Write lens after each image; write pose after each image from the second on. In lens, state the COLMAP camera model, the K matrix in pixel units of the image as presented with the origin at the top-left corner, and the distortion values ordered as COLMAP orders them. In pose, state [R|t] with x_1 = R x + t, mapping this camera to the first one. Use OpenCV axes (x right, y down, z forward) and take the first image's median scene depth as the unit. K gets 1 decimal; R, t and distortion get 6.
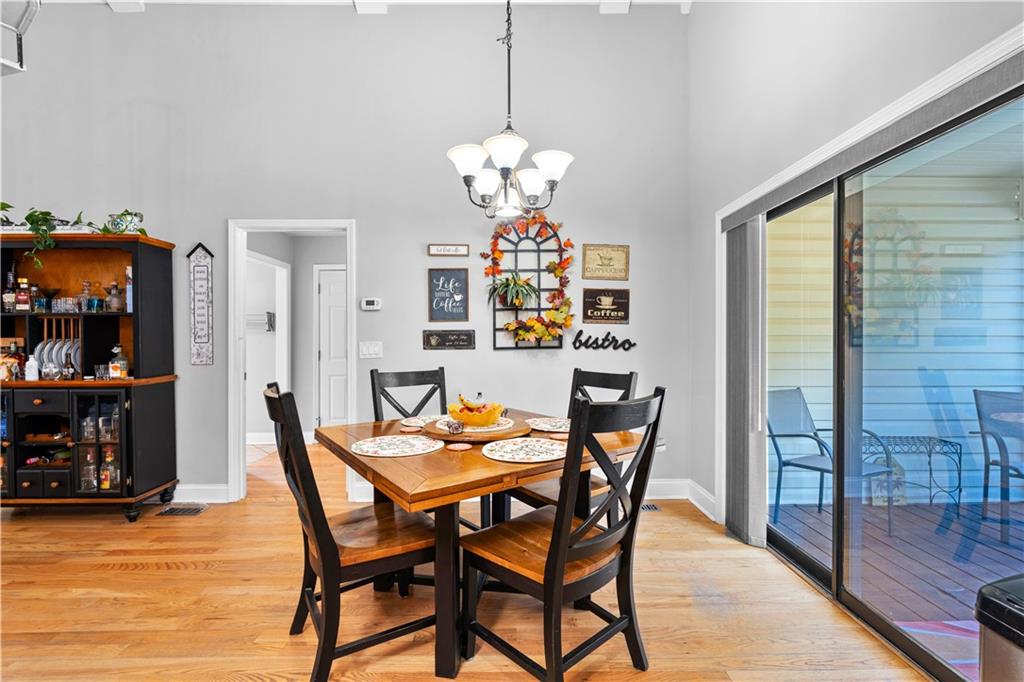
lens RADIAL K [[440.5, 0, 513.2], [0, 440.5, 339.9], [0, 0, 1]] dist [-0.010899, -0.000011]
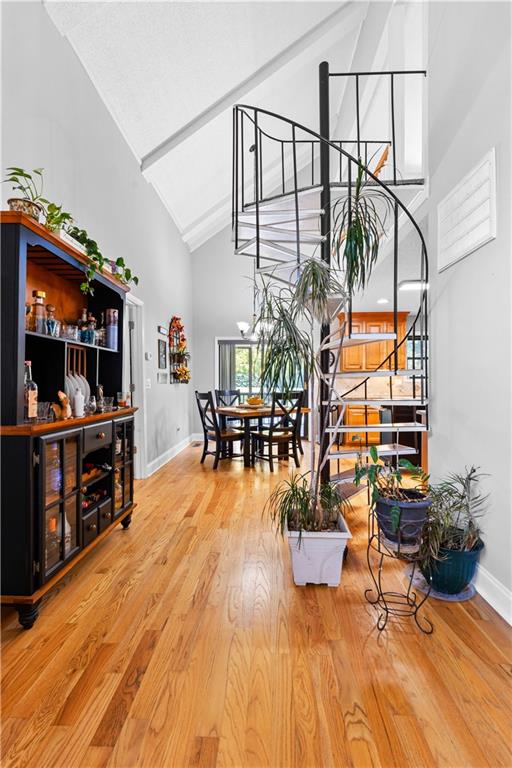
lens RADIAL K [[330.4, 0, 256.2], [0, 330.4, 384.6], [0, 0, 1]] dist [-0.010899, -0.000011]
pose [[0.058962, -0.003072, 0.998255, -2.005221], [0.004959, 0.999984, 0.002785, 0.029926], [-0.998248, 0.004786, 0.058977, 0.679495]]
